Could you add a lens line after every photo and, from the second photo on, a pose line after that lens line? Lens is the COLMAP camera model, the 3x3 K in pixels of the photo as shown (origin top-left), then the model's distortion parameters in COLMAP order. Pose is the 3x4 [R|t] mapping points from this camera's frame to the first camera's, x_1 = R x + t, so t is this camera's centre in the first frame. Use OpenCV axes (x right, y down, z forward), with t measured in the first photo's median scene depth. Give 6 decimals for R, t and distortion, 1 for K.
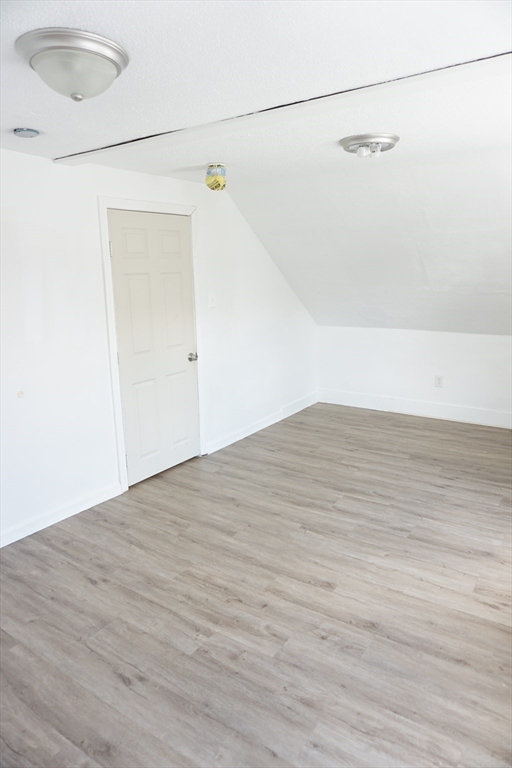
lens RADIAL K [[509.7, 0, 256.0], [0, 509.7, 384.0], [0, 0, 1]] dist [-0.052097, 0.032401]
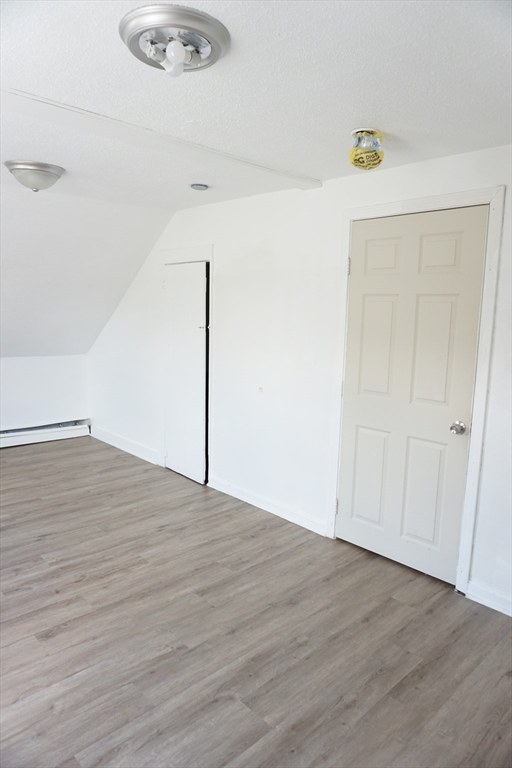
lens RADIAL K [[509.7, 0, 256.0], [0, 509.7, 384.0], [0, 0, 1]] dist [-0.052097, 0.032401]
pose [[-0.198305, 0.153613, -0.968028, 0.803831], [-0.238602, 0.950365, 0.199689, -0.260976], [0.950655, 0.270573, -0.151810, 1.295142]]
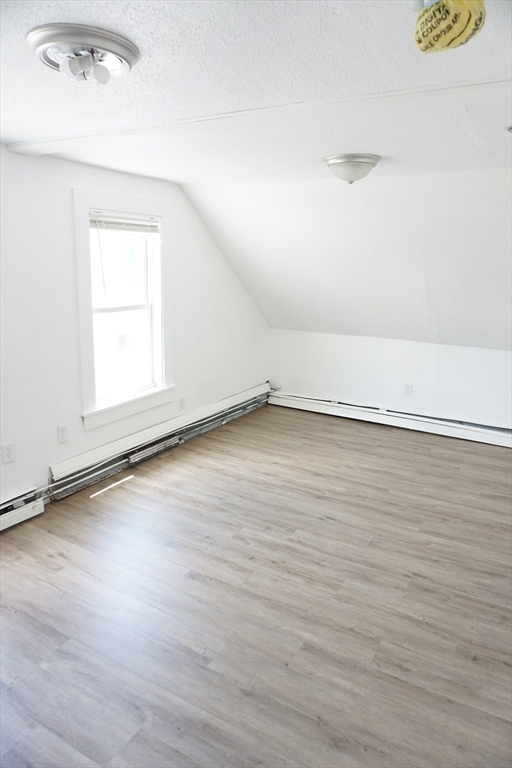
lens RADIAL K [[509.7, 0, 256.0], [0, 509.7, 384.0], [0, 0, 1]] dist [-0.052097, 0.032401]
pose [[-0.996283, 0.015811, -0.084676, 0.091140], [-0.022564, 0.900784, 0.433681, -0.401357], [0.083132, 0.433979, -0.897079, 1.700019]]
